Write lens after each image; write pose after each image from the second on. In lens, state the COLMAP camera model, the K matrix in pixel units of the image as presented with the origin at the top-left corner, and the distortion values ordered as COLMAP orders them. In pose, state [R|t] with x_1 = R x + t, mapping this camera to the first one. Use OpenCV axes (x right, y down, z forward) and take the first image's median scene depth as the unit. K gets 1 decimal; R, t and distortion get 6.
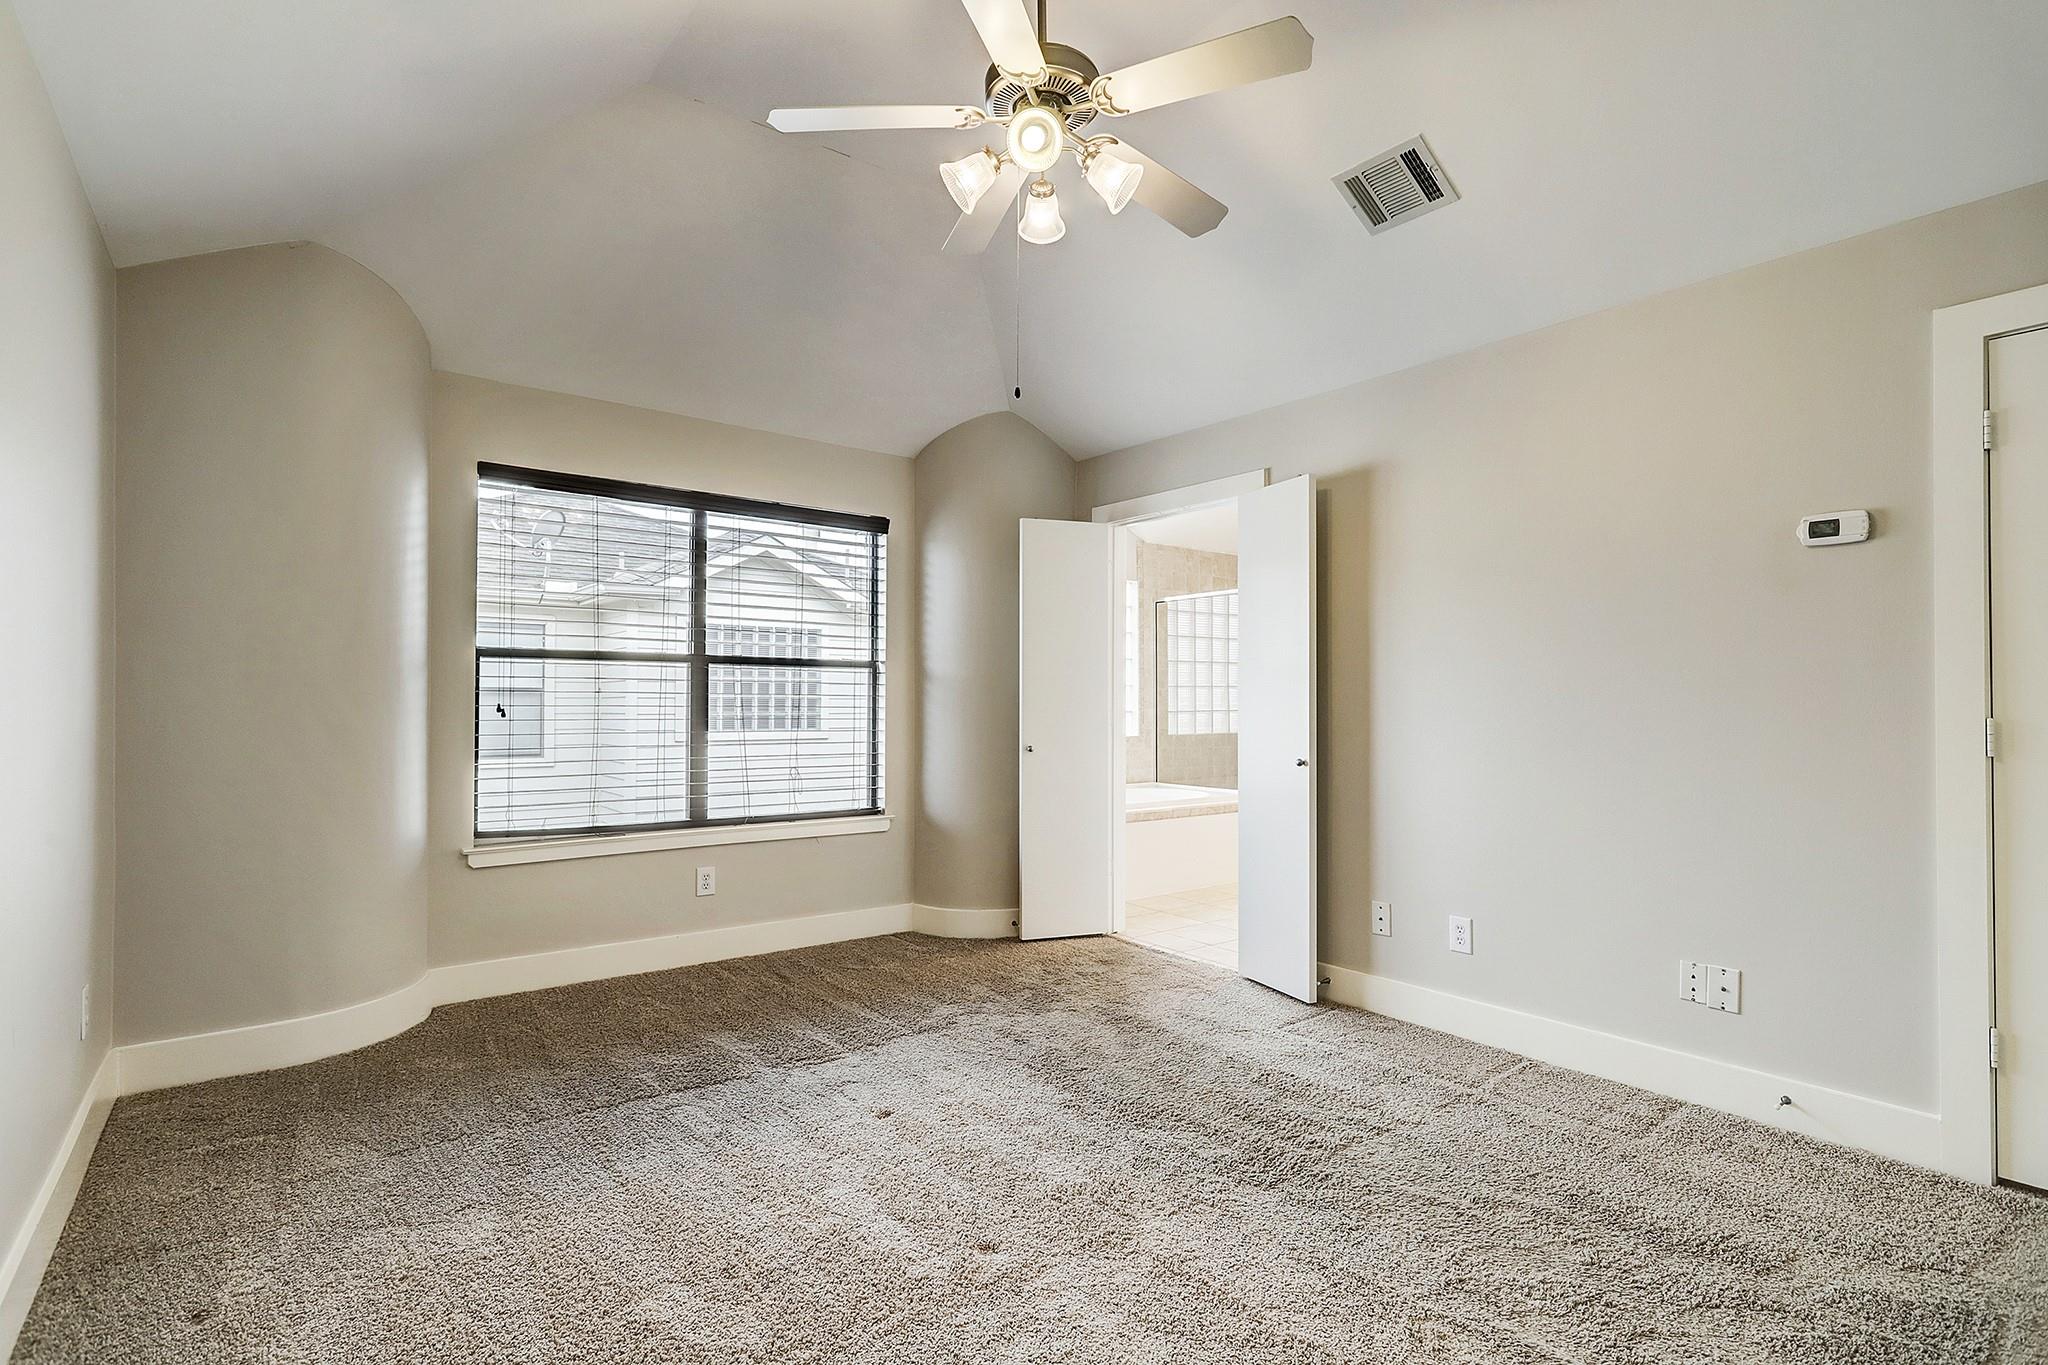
lens RADIAL K [[991.1, 0, 989.9], [0, 991.1, 682.9], [0, 0, 1]] dist [-0.004196, 0.001890]
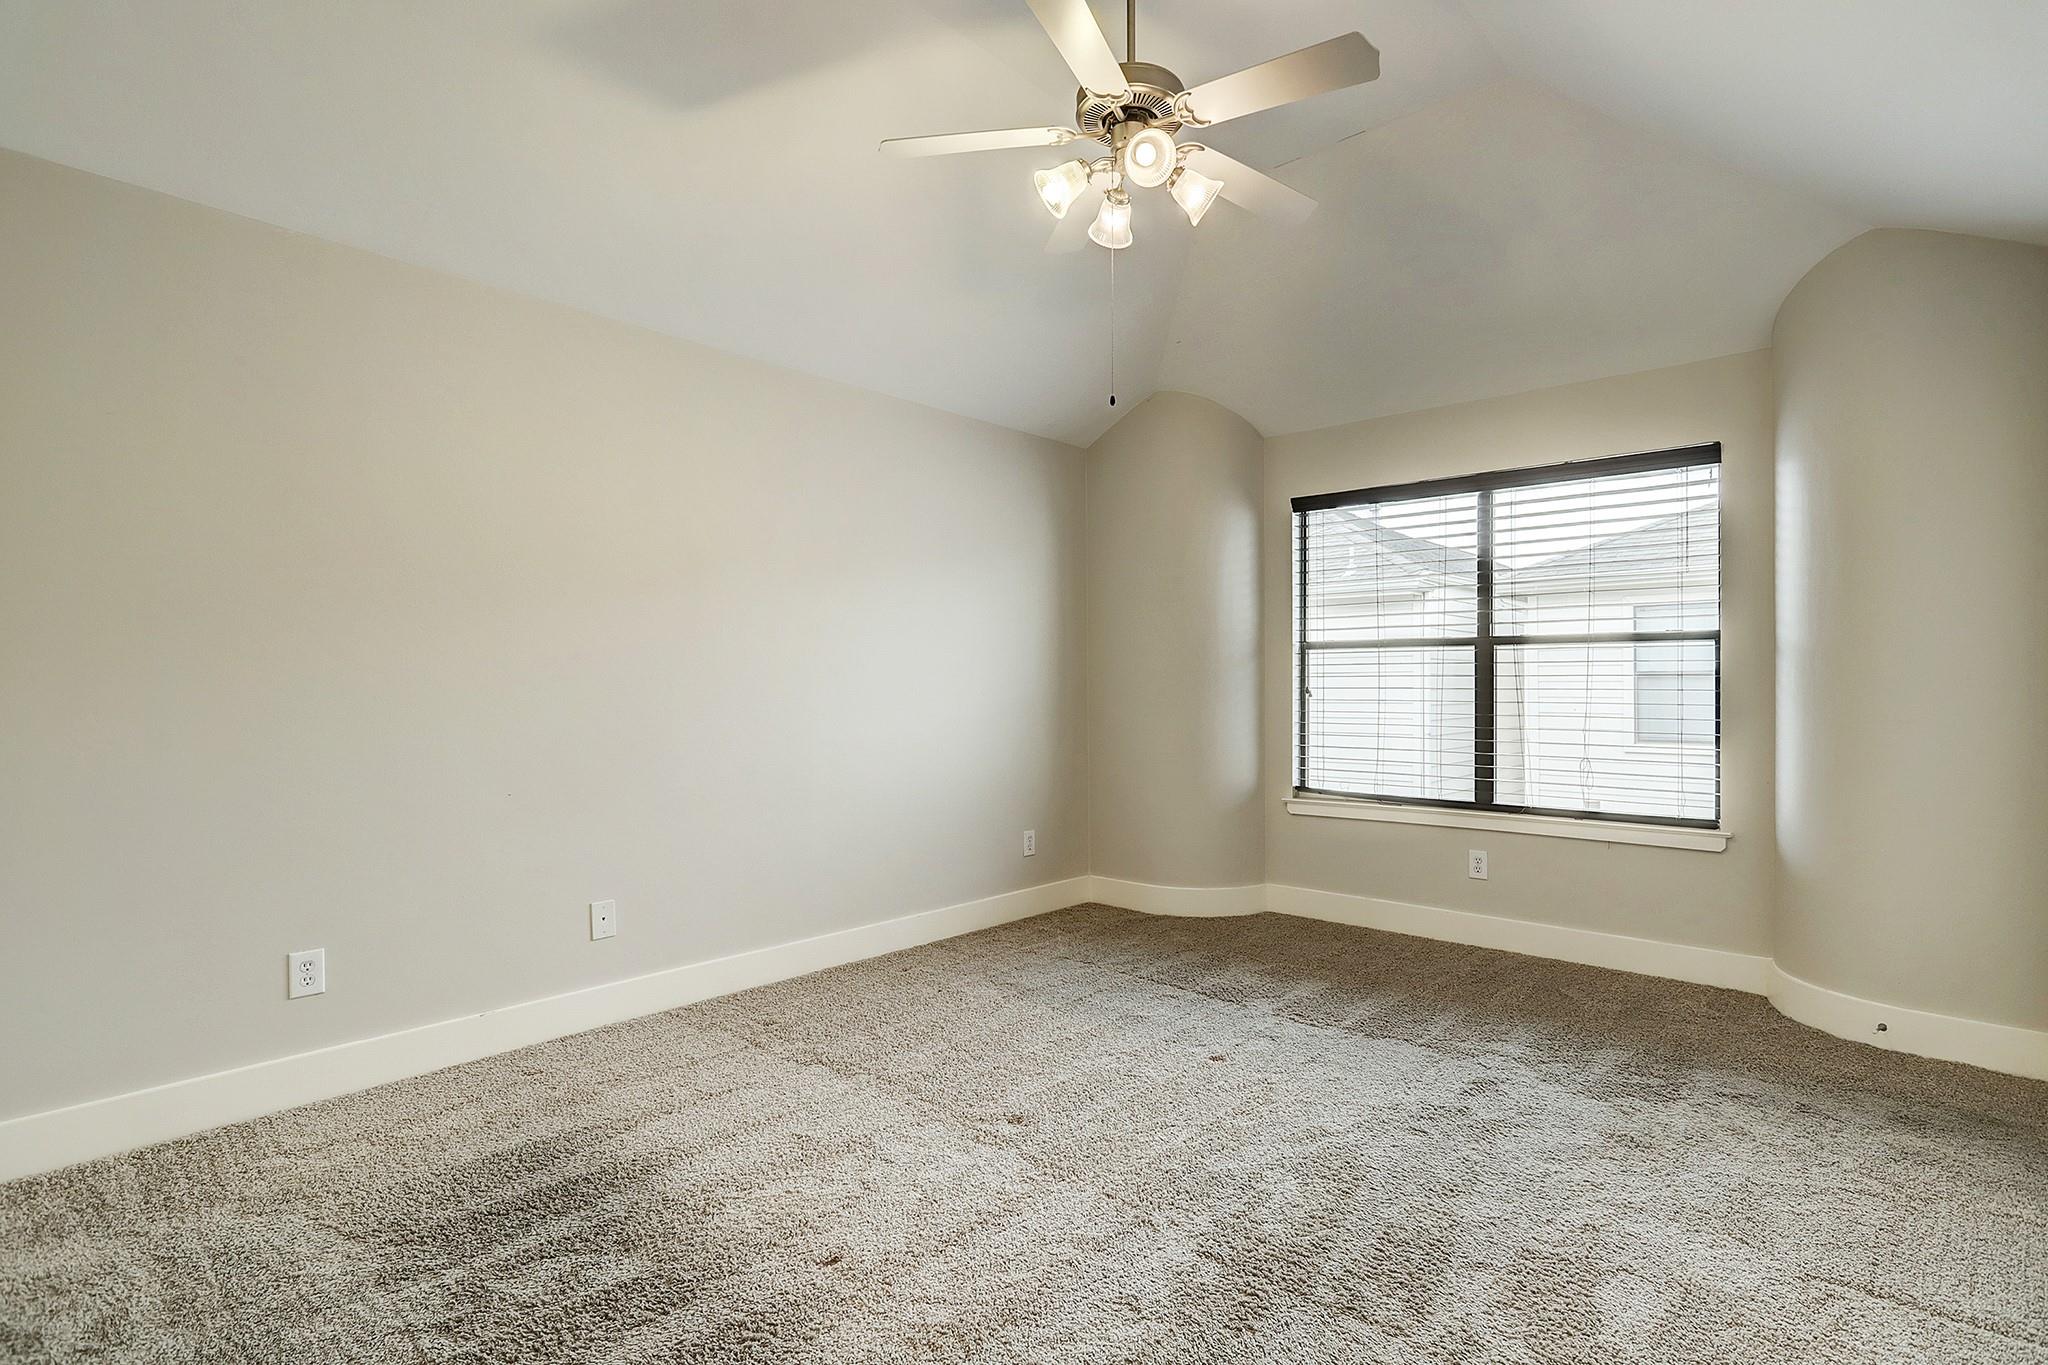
lens RADIAL K [[991.1, 0, 1076.5], [0, 991.1, 665.1], [0, 0, 1]] dist [-0.004196, 0.001890]
pose [[0.210462, -0.025738, -0.977263, 0.604743], [0.020202, 0.999554, -0.021975, 0.013891], [0.977393, -0.015118, 0.210888, 0.399677]]
